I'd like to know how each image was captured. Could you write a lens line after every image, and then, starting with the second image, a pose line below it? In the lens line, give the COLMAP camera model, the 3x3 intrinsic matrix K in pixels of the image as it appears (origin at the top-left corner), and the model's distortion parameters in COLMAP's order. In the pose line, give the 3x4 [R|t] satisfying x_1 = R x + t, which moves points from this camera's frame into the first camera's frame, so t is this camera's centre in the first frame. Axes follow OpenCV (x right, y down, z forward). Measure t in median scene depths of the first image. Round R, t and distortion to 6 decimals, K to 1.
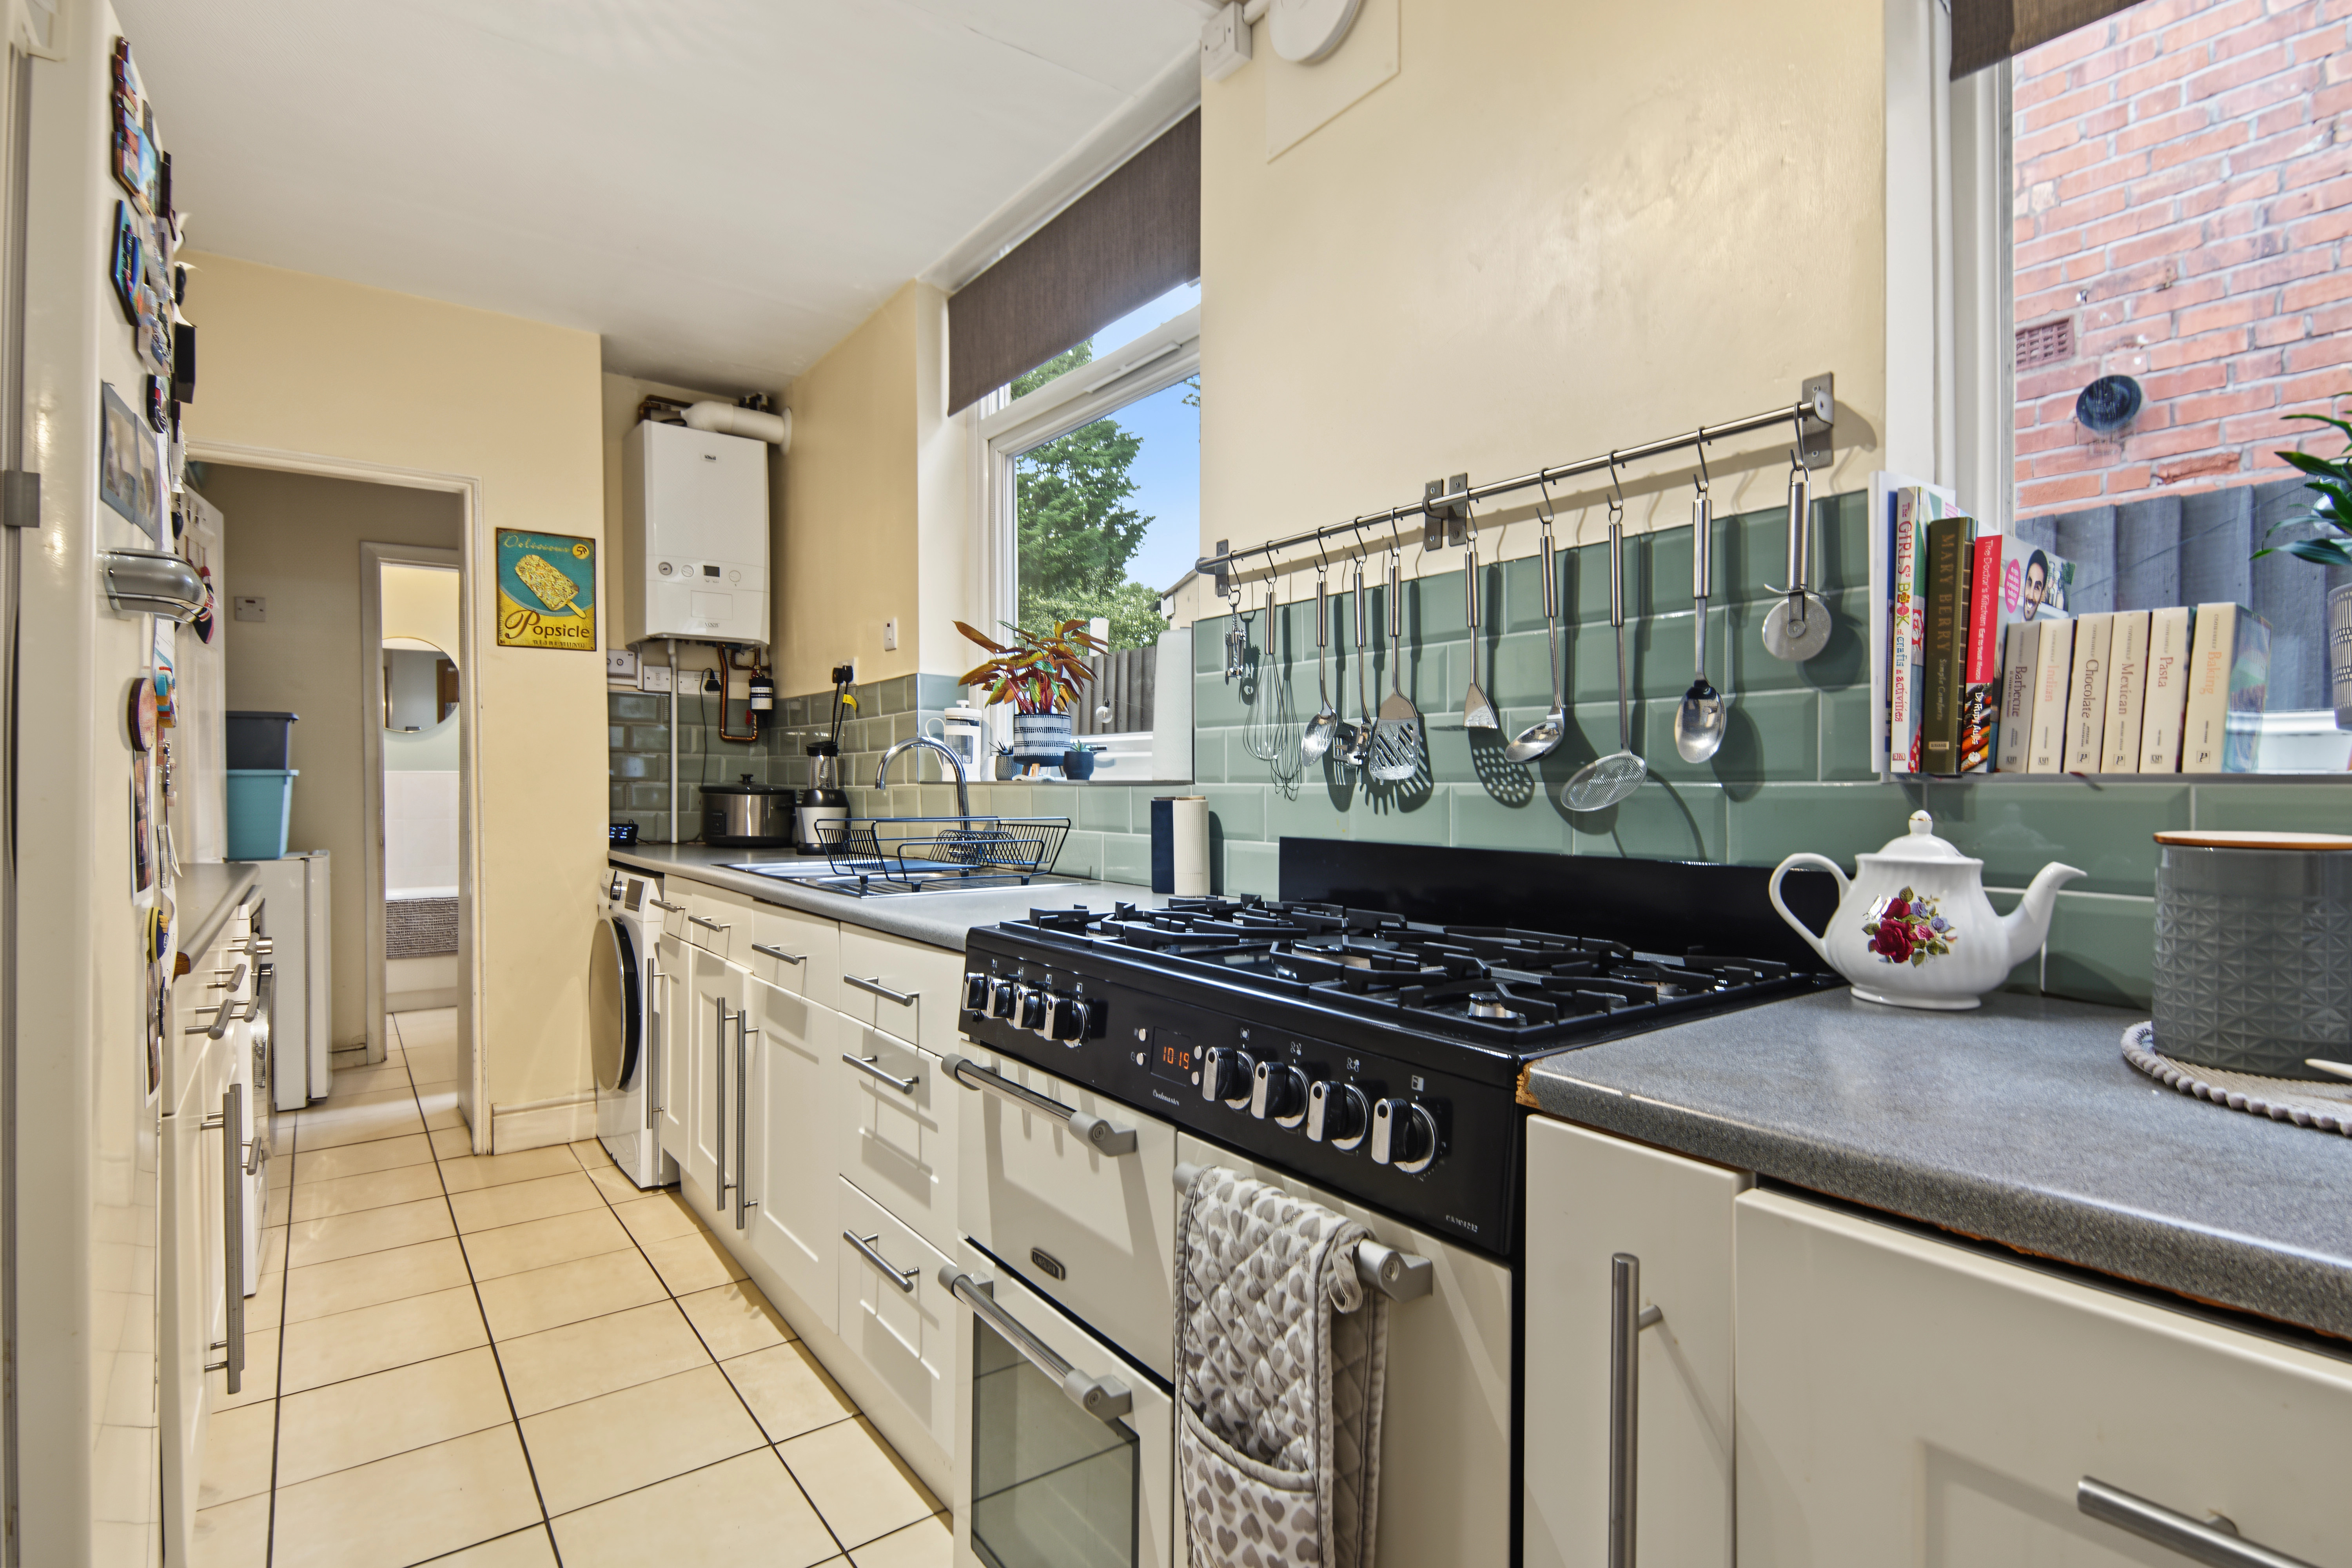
lens RADIAL K [[1115.1, 0, 1169.7], [0, 1115.1, 789.9], [0, 0, 1]] dist [0.035474, -0.025385]
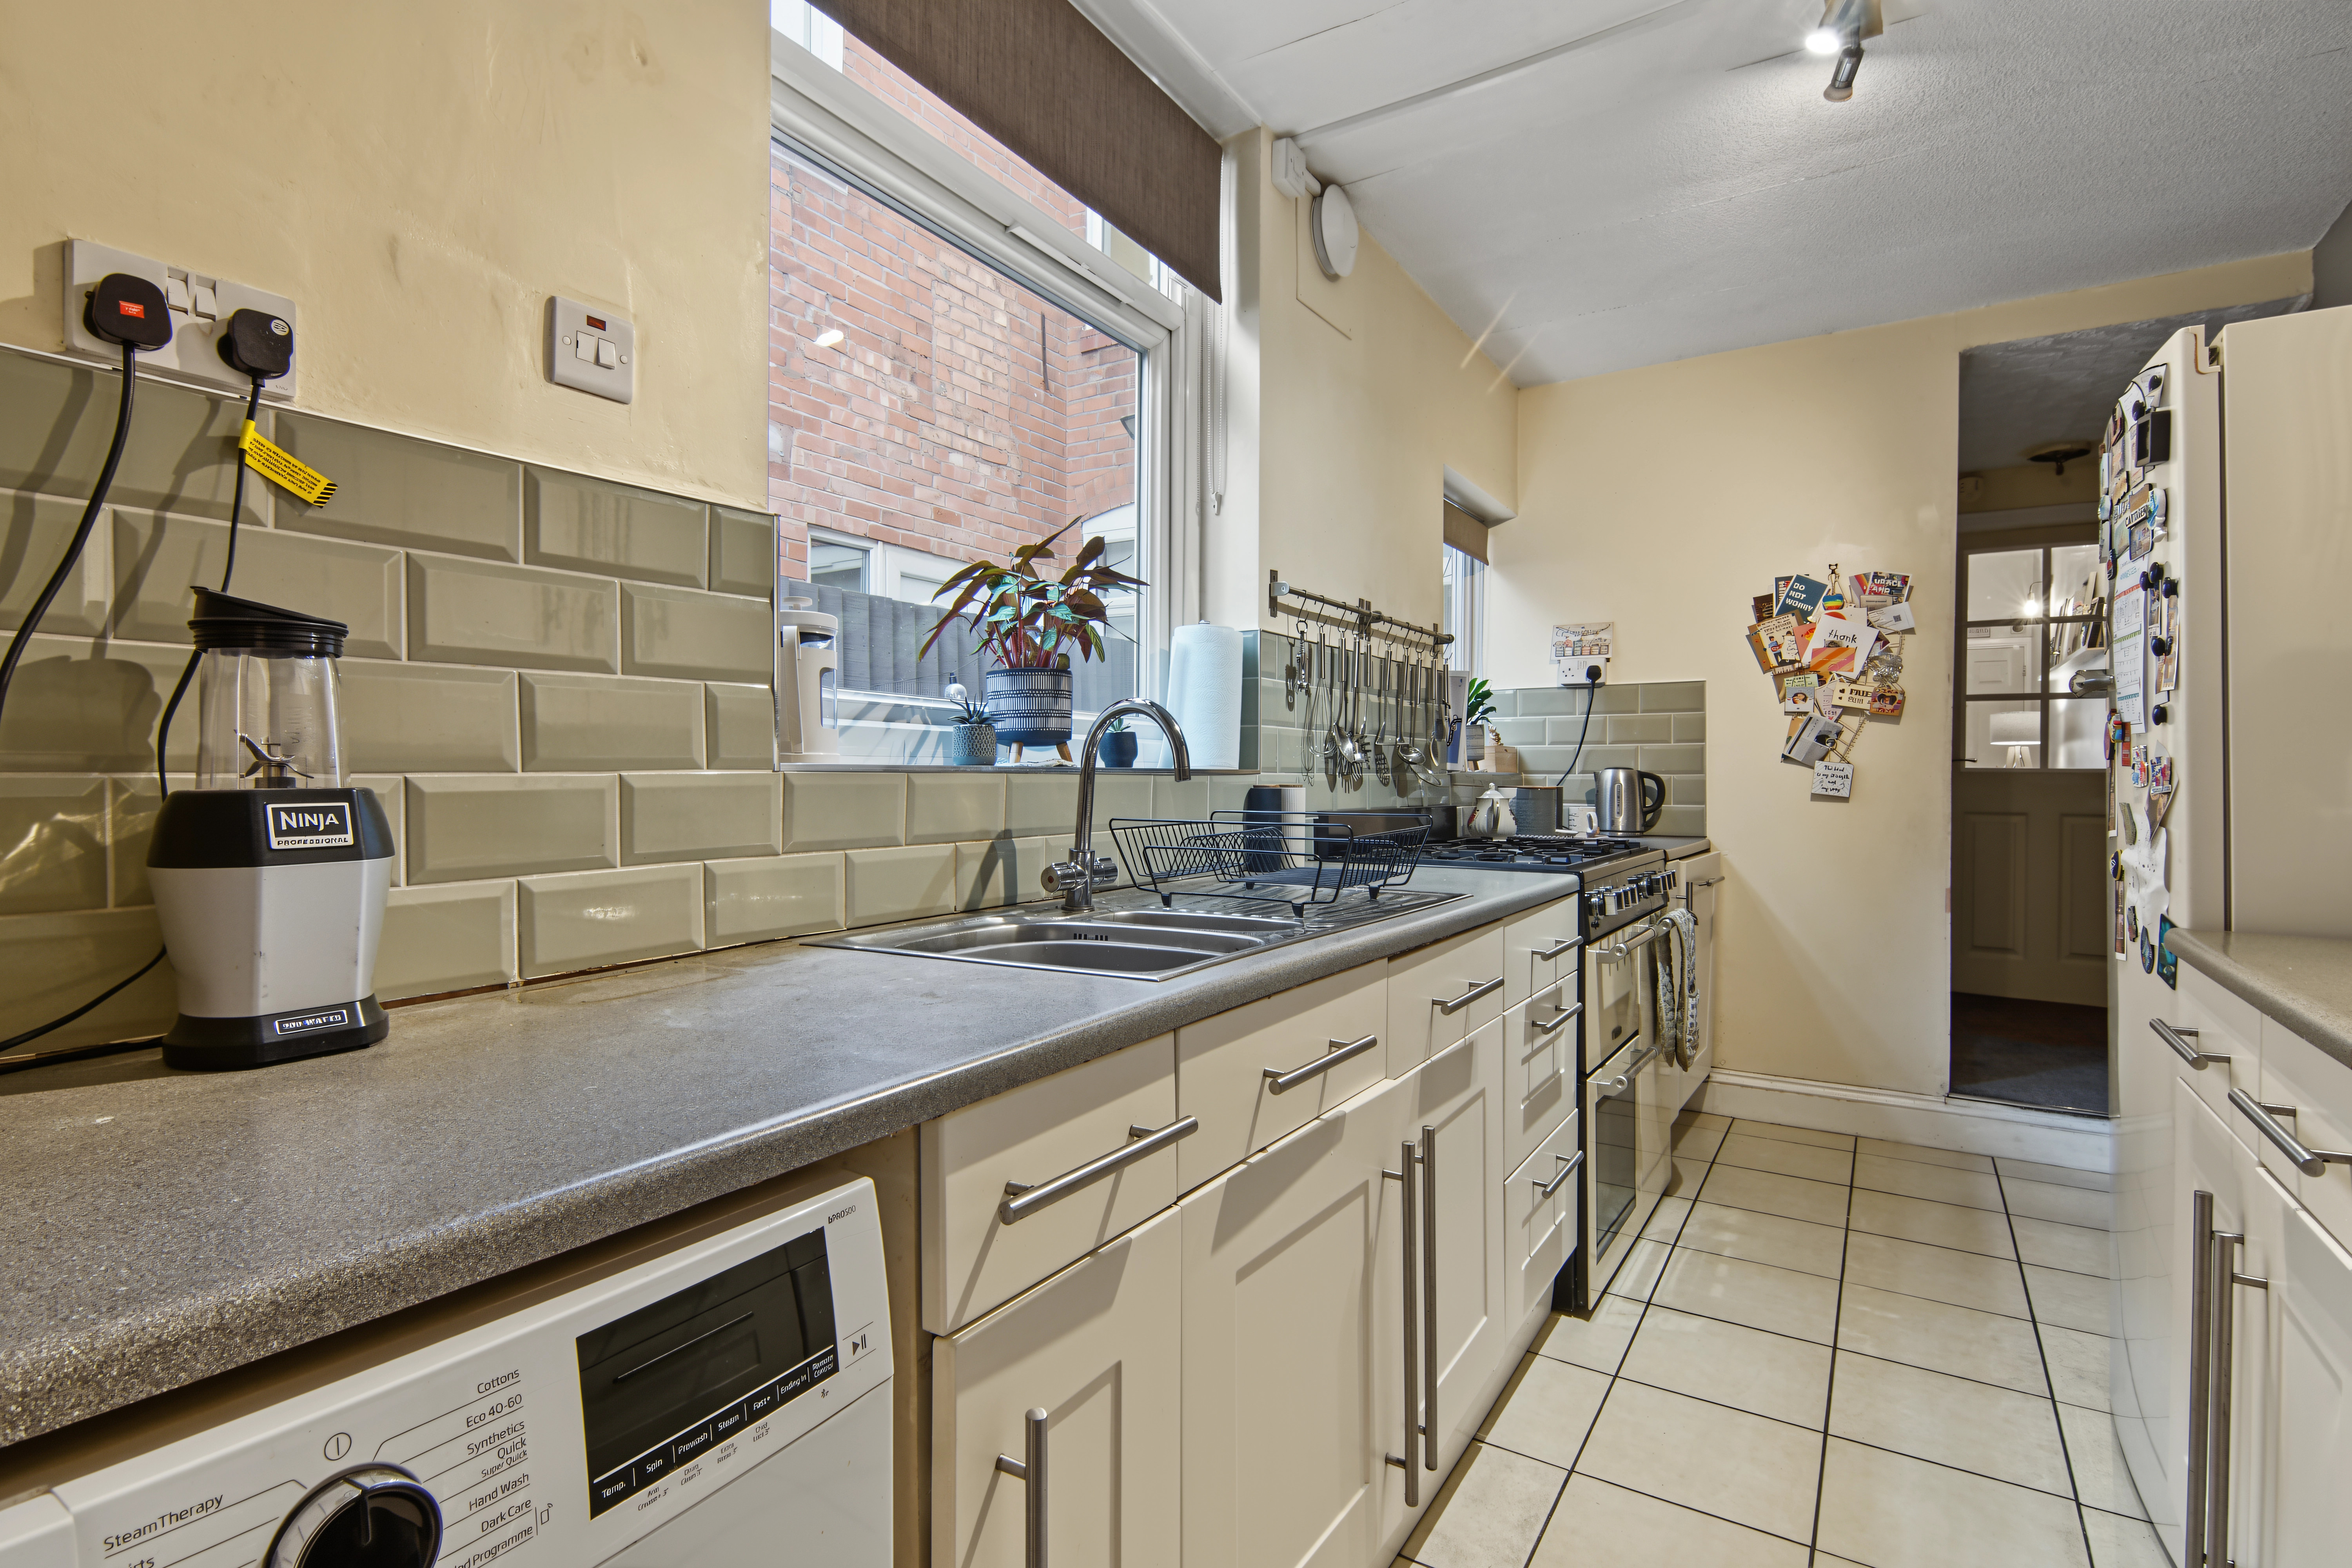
lens RADIAL K [[1115.1, 0, 1169.7], [0, 1115.1, 789.9], [0, 0, 1]] dist [0.035474, -0.025385]
pose [[-0.344116, -0.010511, 0.938868, -1.377200], [0.006478, 0.999887, 0.013569, -0.006684], [-0.938905, 0.010751, -0.344009, 2.015674]]
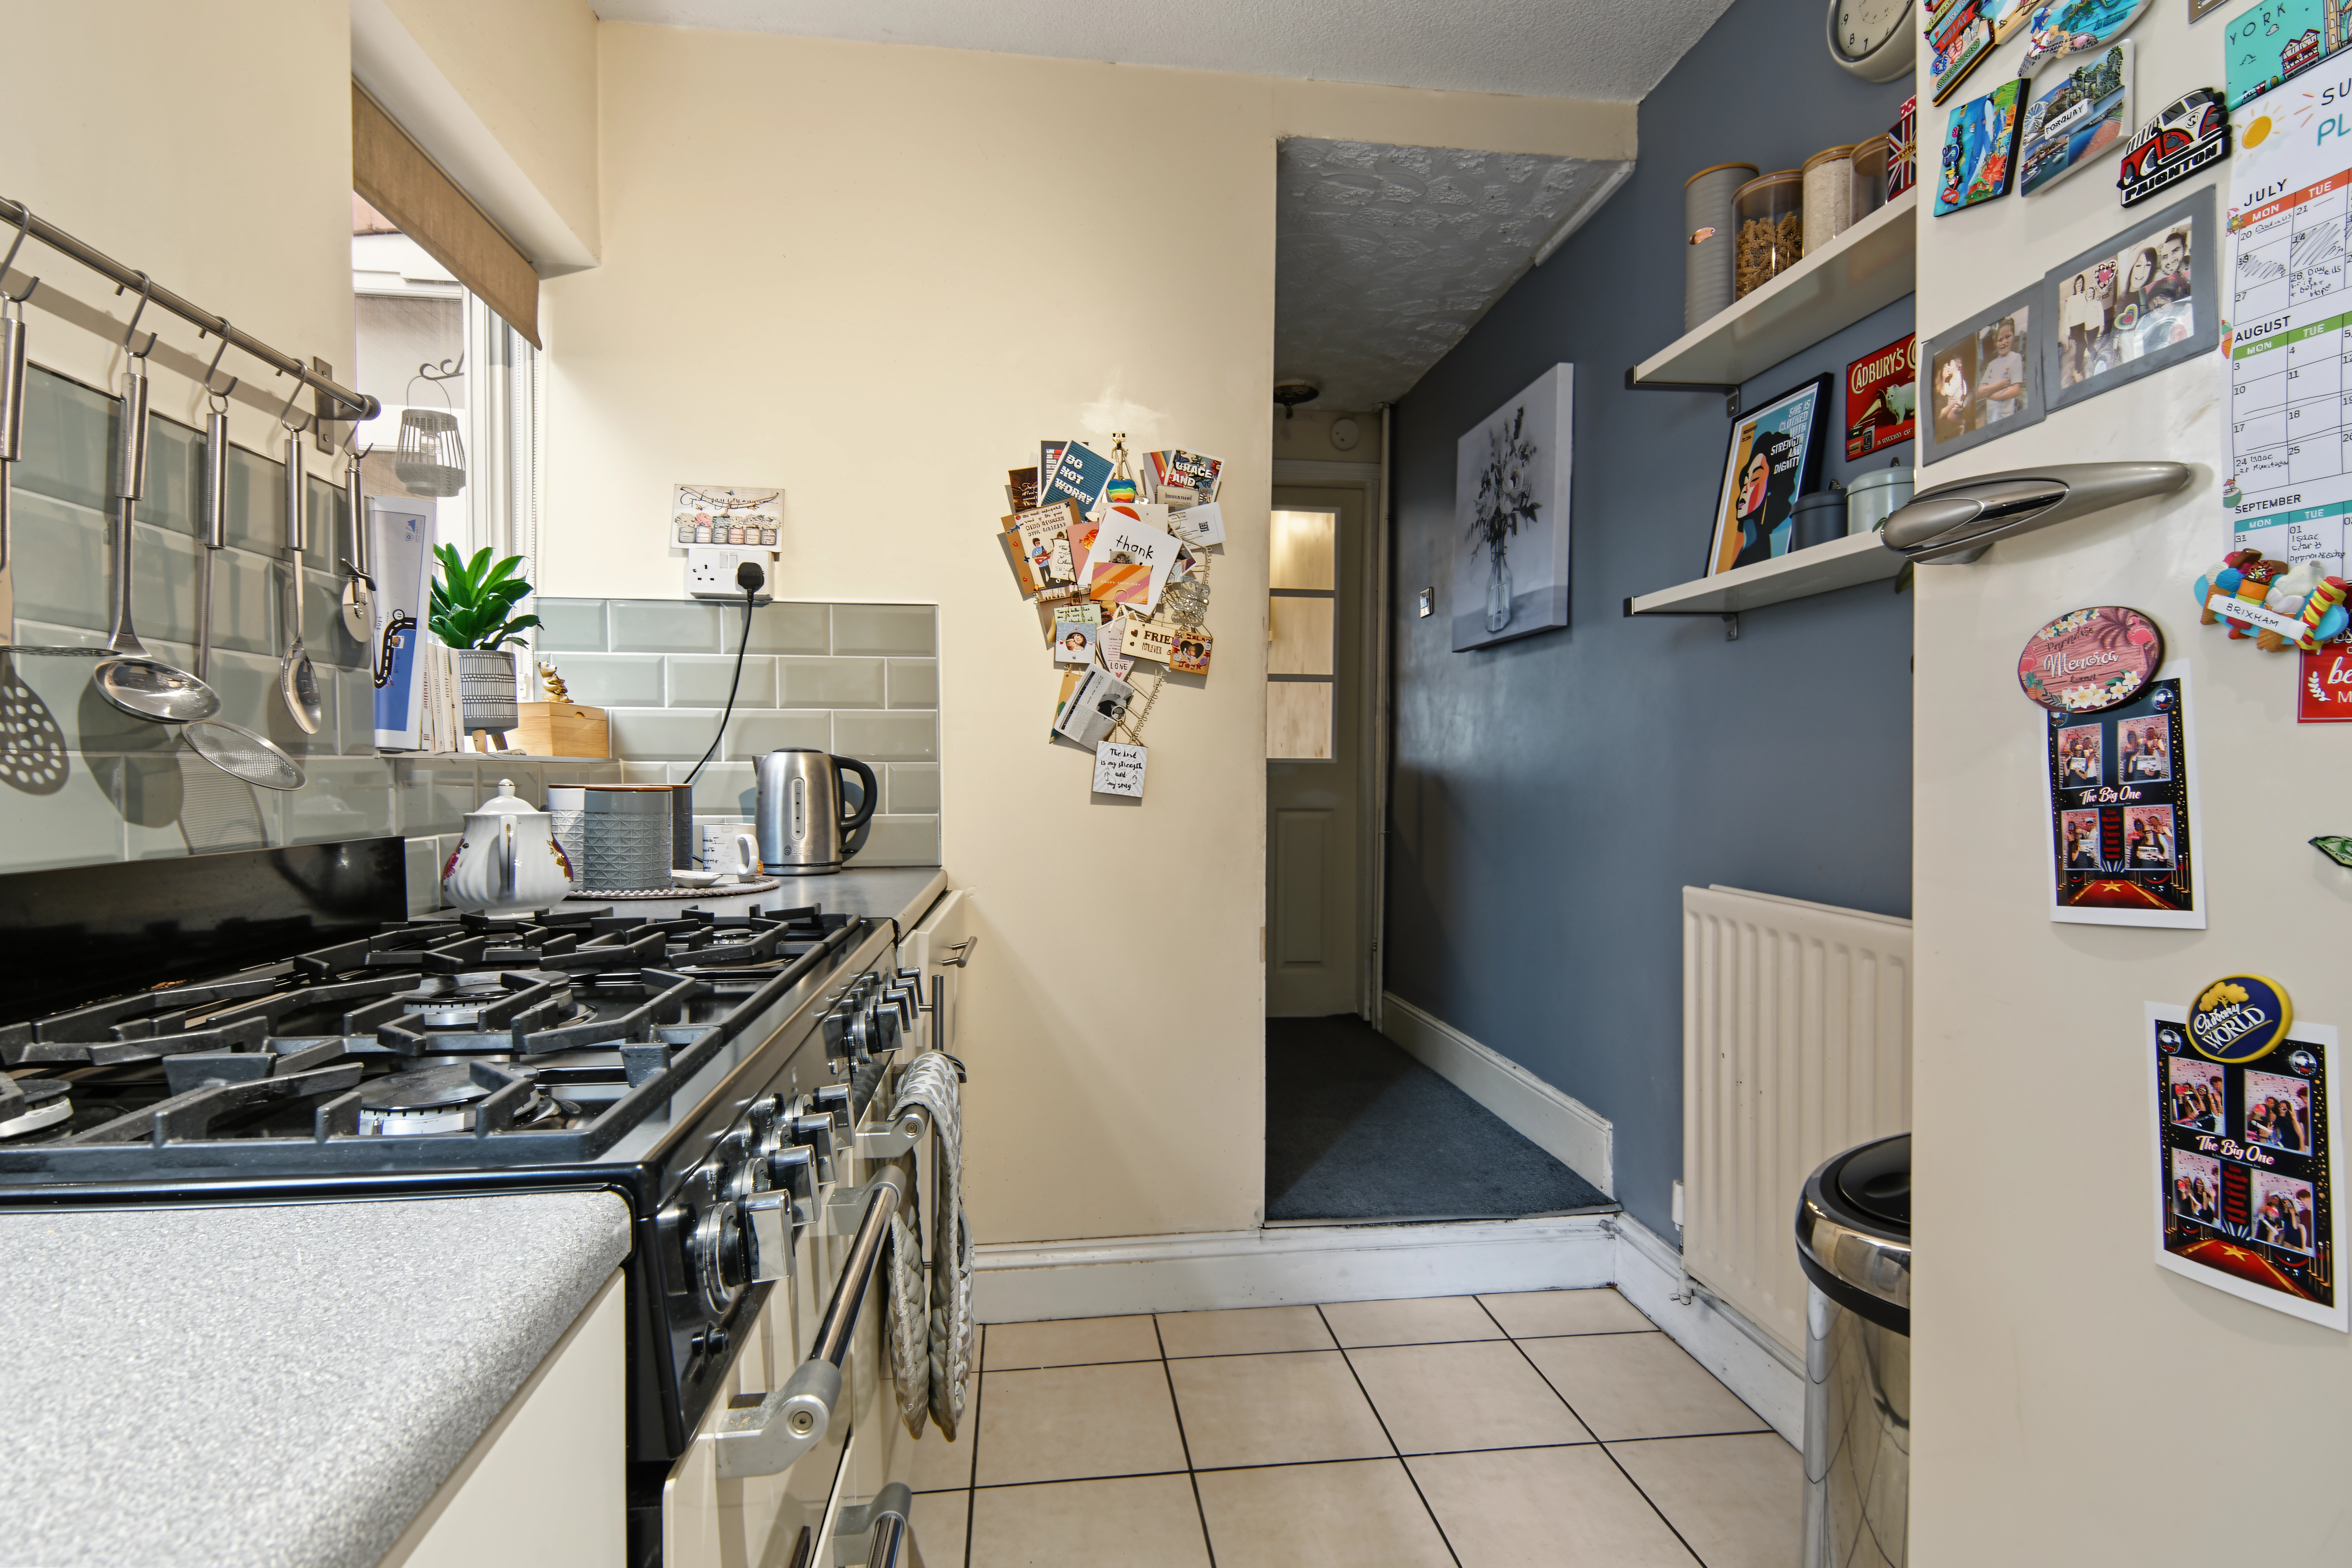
lens RADIAL K [[1115.1, 0, 1169.7], [0, 1115.1, 789.9], [0, 0, 1]] dist [0.035474, -0.025385]
pose [[-0.868717, -0.007733, 0.495248, -0.482476], [0.004749, 0.999702, 0.023940, 0.002600], [-0.495286, 0.023149, -0.868422, 1.210382]]
